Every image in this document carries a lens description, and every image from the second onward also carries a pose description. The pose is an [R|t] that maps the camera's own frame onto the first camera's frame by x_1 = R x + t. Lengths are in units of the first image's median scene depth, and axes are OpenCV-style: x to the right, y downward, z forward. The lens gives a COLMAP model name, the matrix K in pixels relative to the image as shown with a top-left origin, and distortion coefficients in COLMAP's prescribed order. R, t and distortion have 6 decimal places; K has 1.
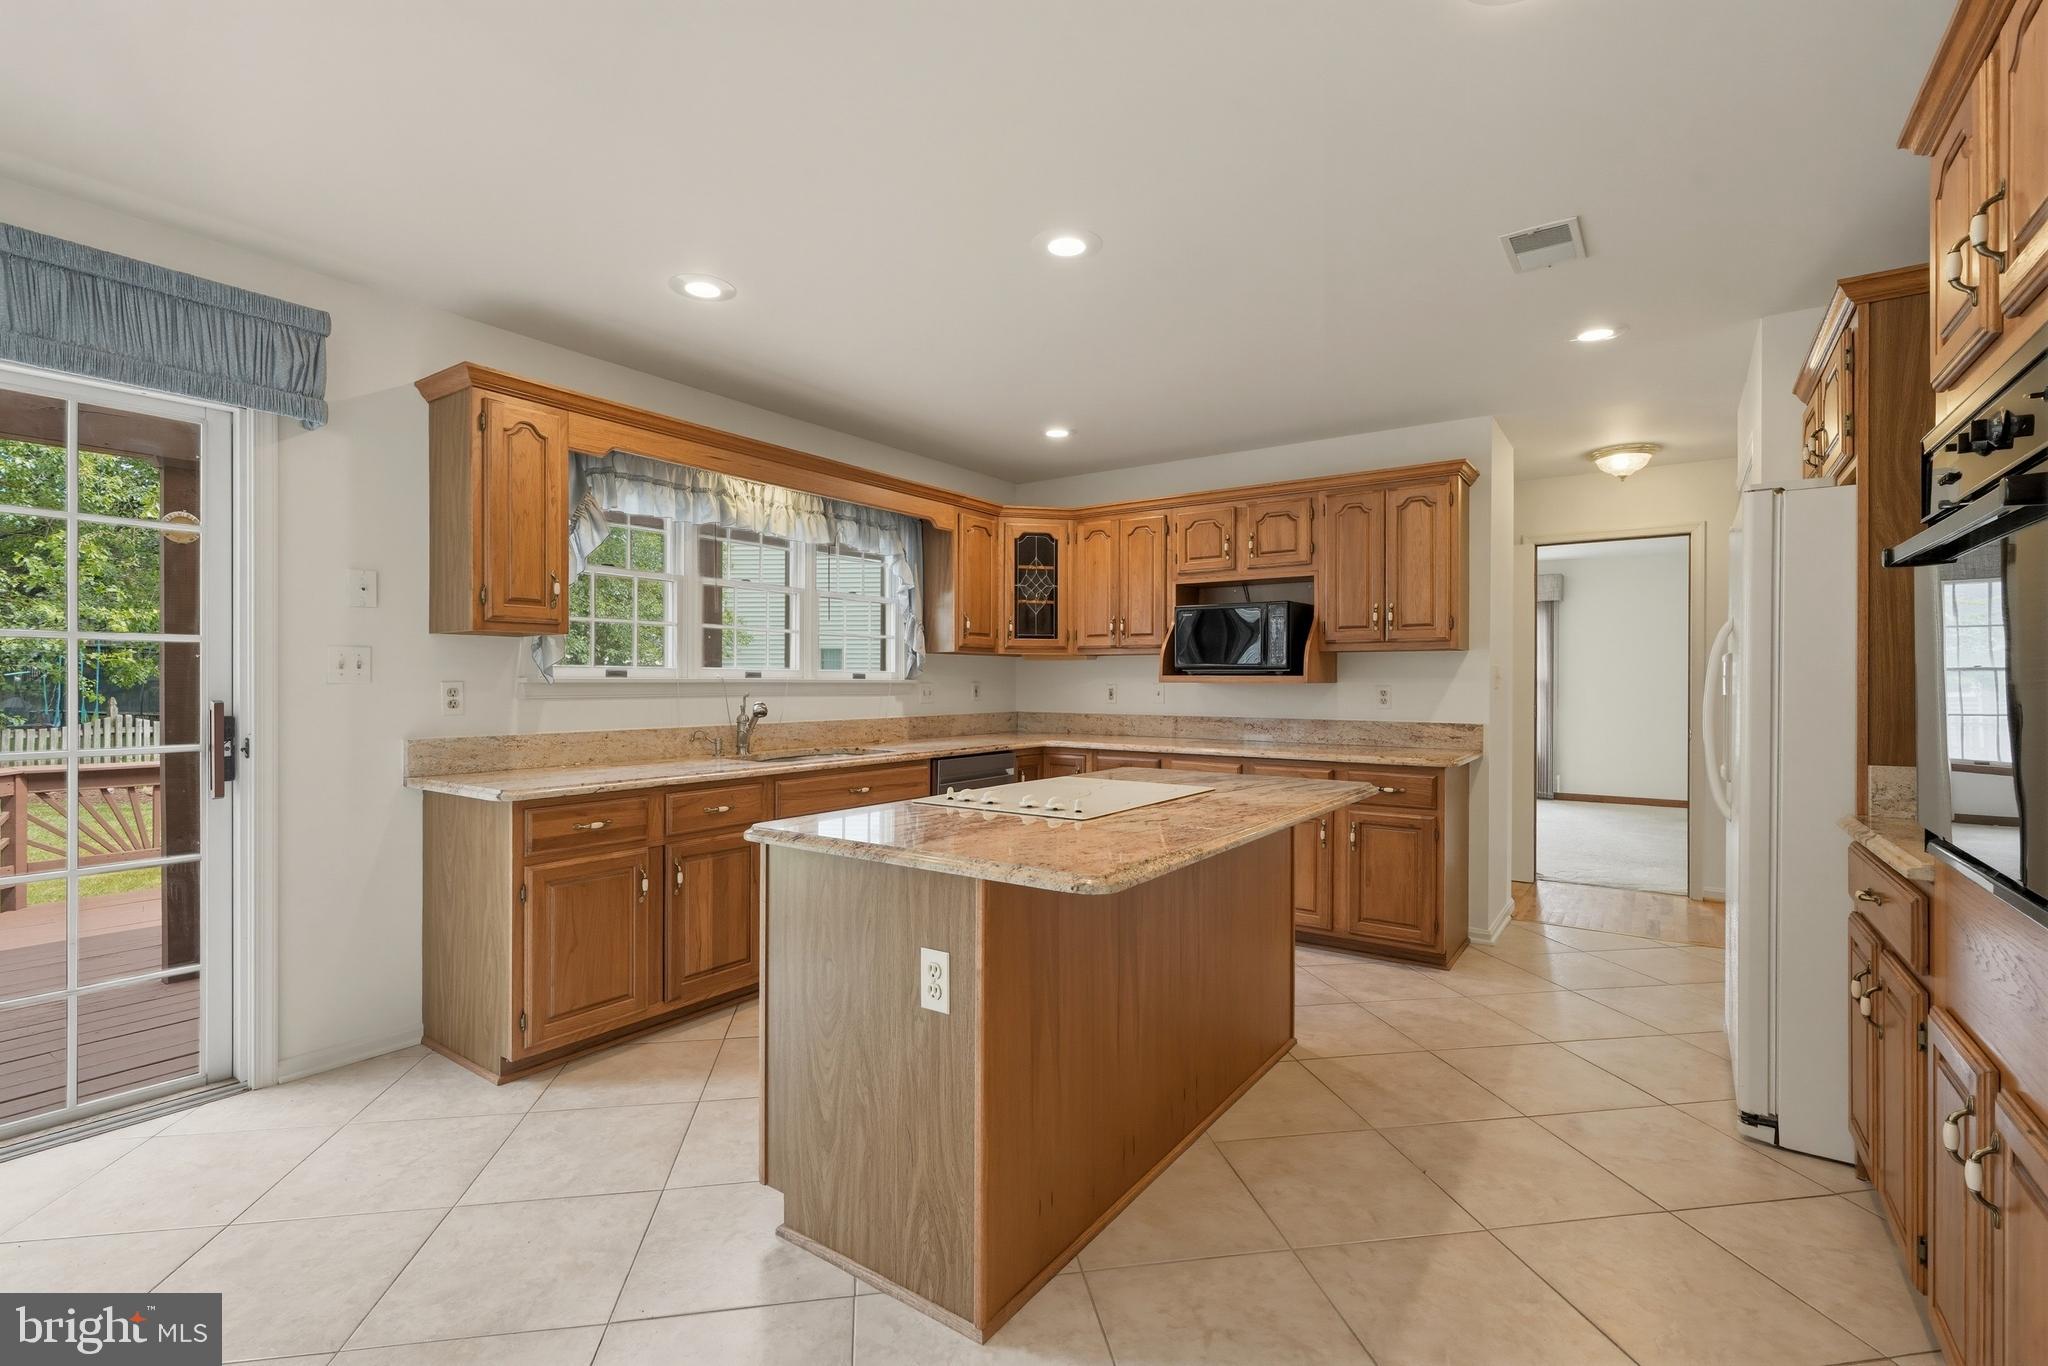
lens RADIAL K [[912.7, 0, 1024.0], [0, 912.7, 683.0], [0, 0, 1]] dist [-0.000057, 0.000021]
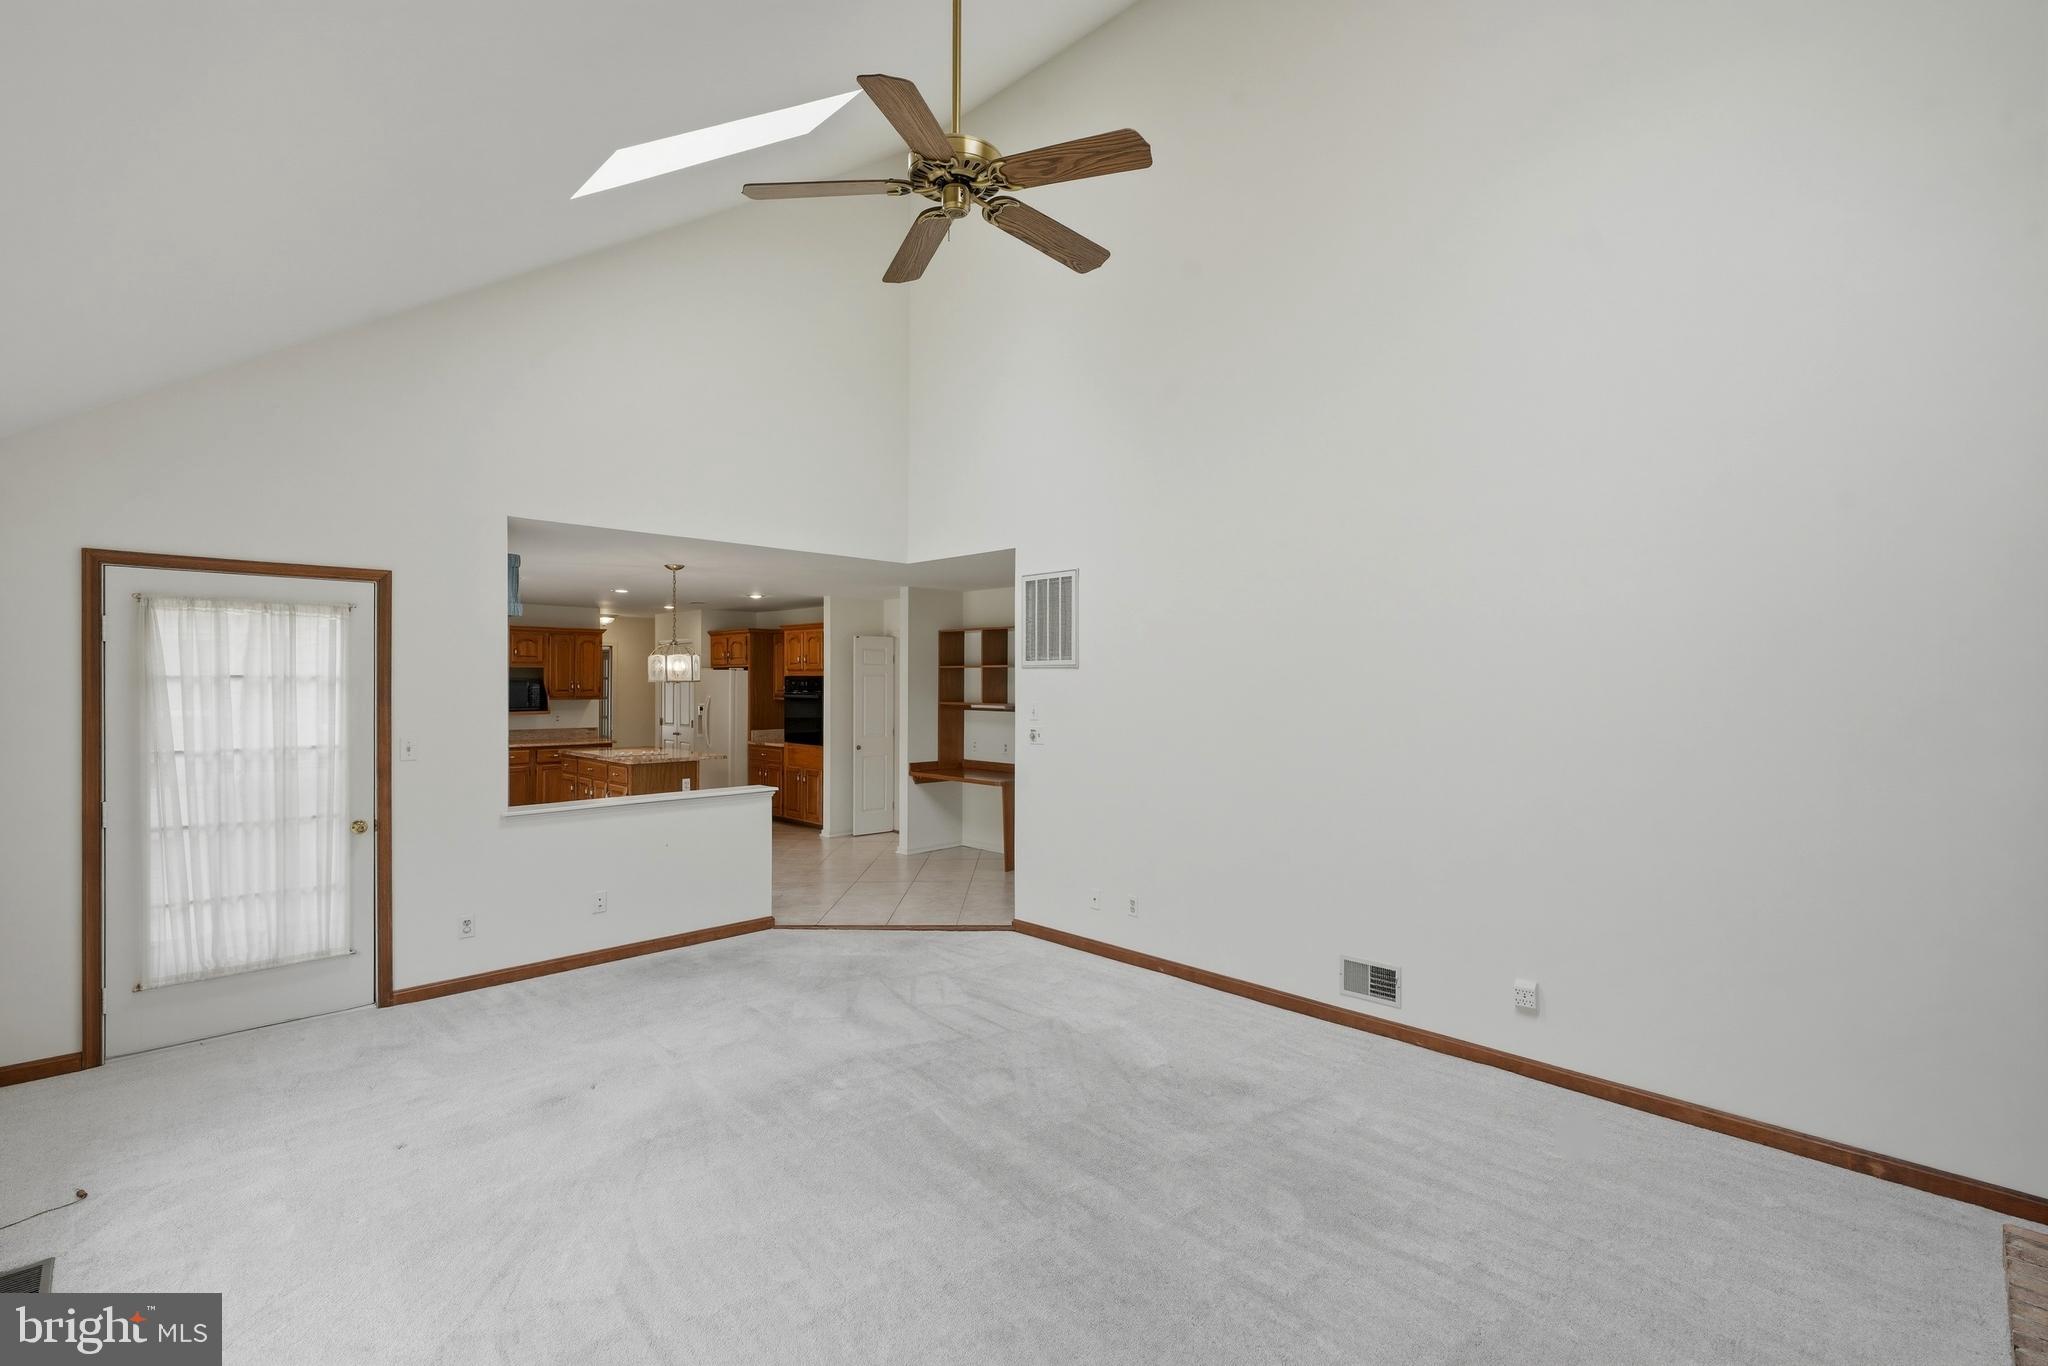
lens RADIAL K [[918.6, 0, 1024.0], [0, 918.6, 683.0], [0, 0, 1]] dist [-0.001750, -0.000014]
pose [[0.177606, -0.003284, 0.984096, -1.714995], [-0.002296, 0.999990, 0.003751, -0.086779], [-0.984099, -0.002926, 0.177597, -0.604912]]
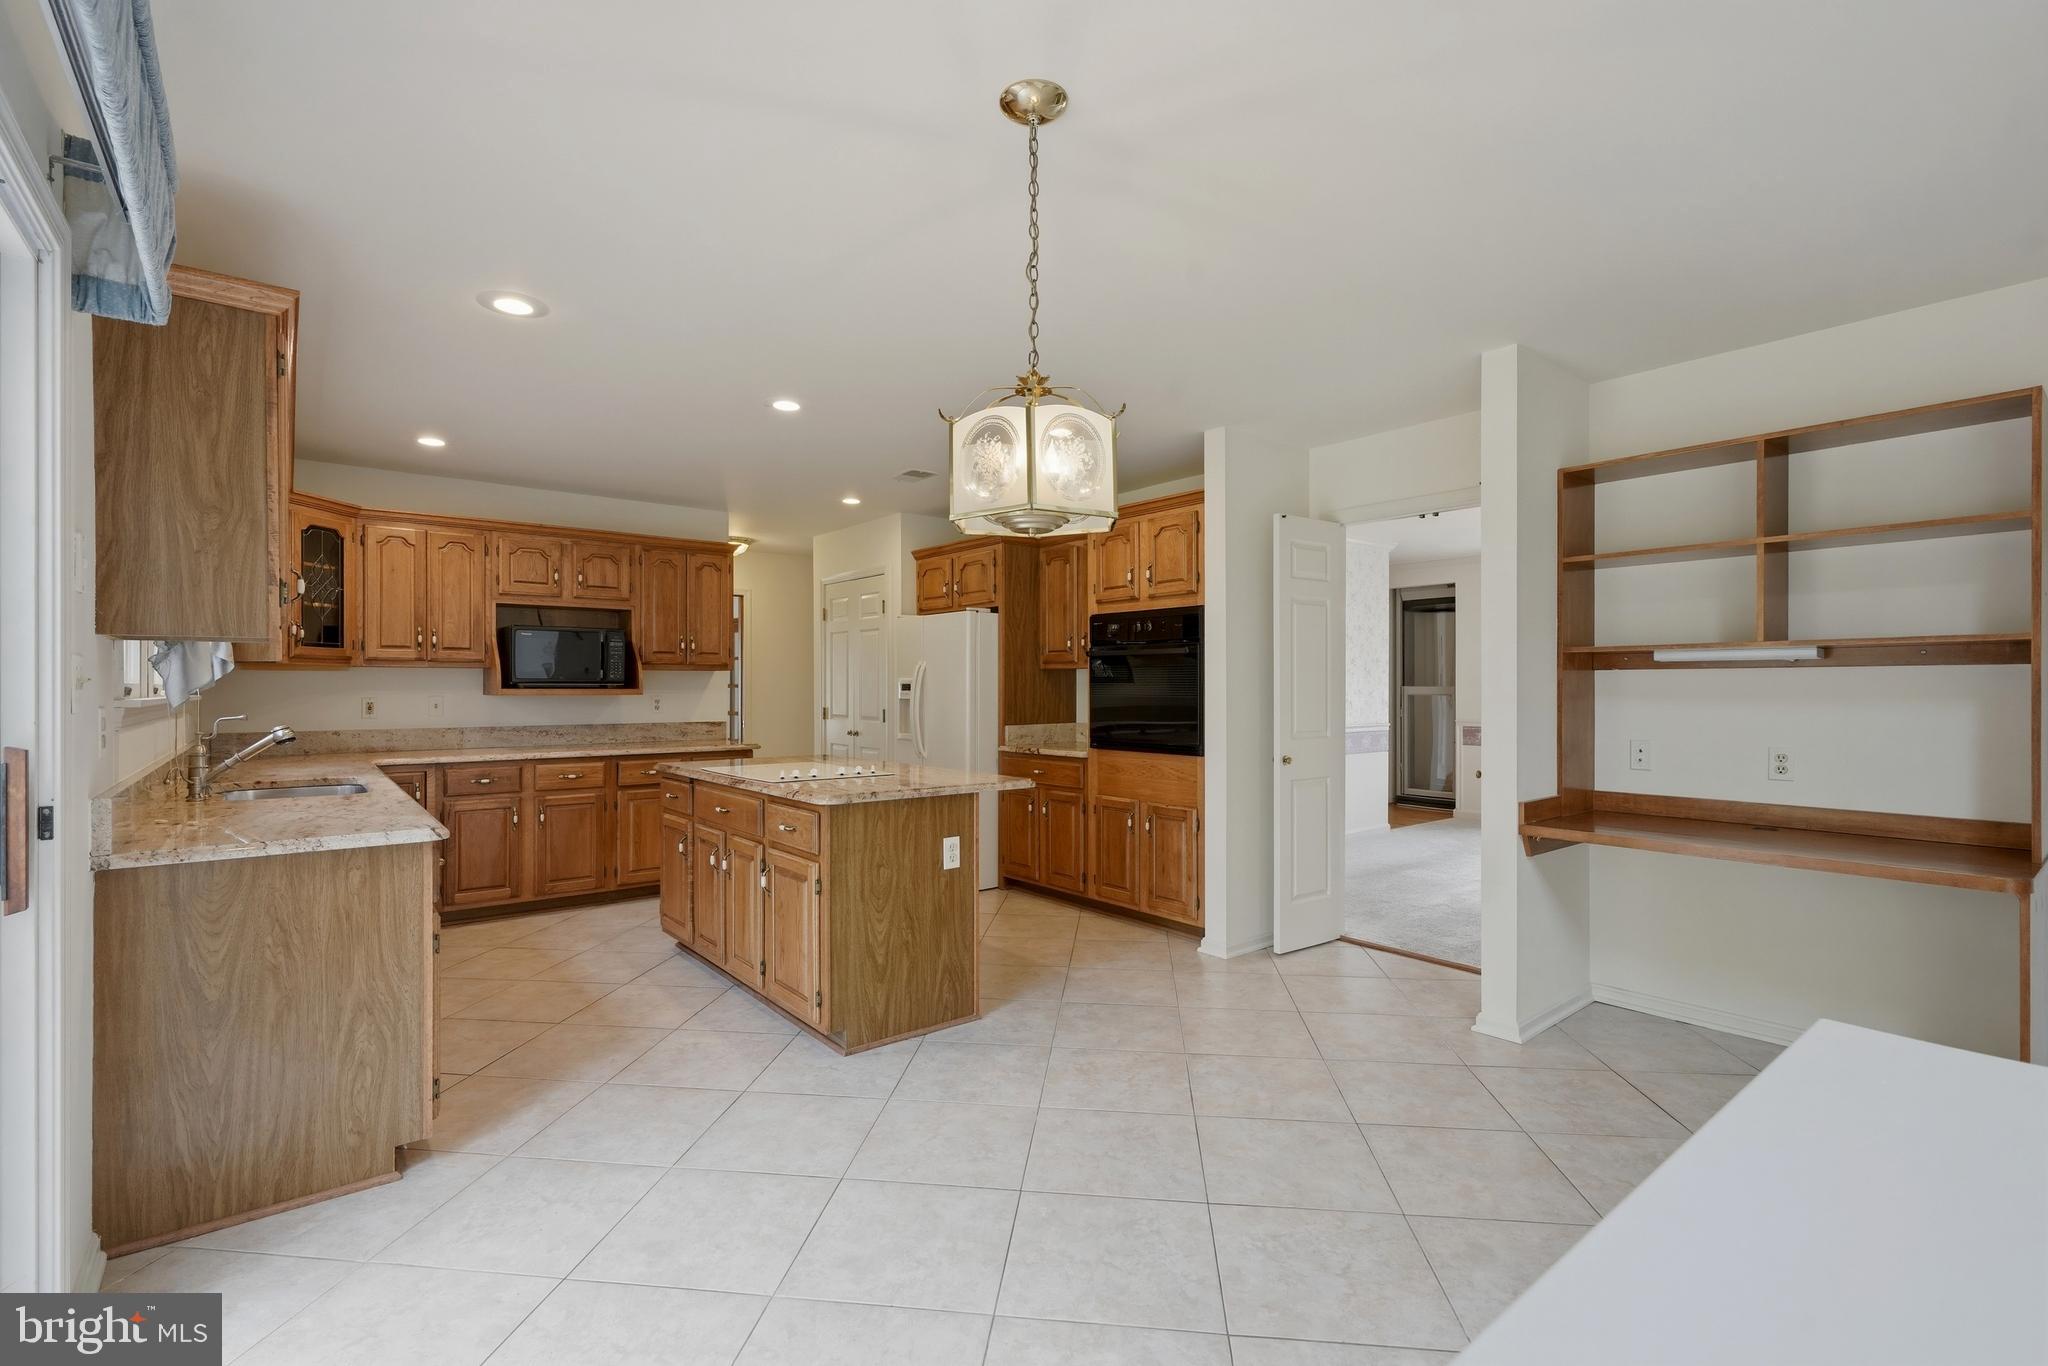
lens RADIAL K [[918.6, 0, 1024.0], [0, 918.6, 683.0], [0, 0, 1]] dist [-0.001750, -0.000014]
pose [[0.274947, 0.001931, 0.961457, -0.733218], [0.002784, 0.999992, -0.002805, -0.010557], [-0.961455, 0.003448, 0.274939, 0.120985]]
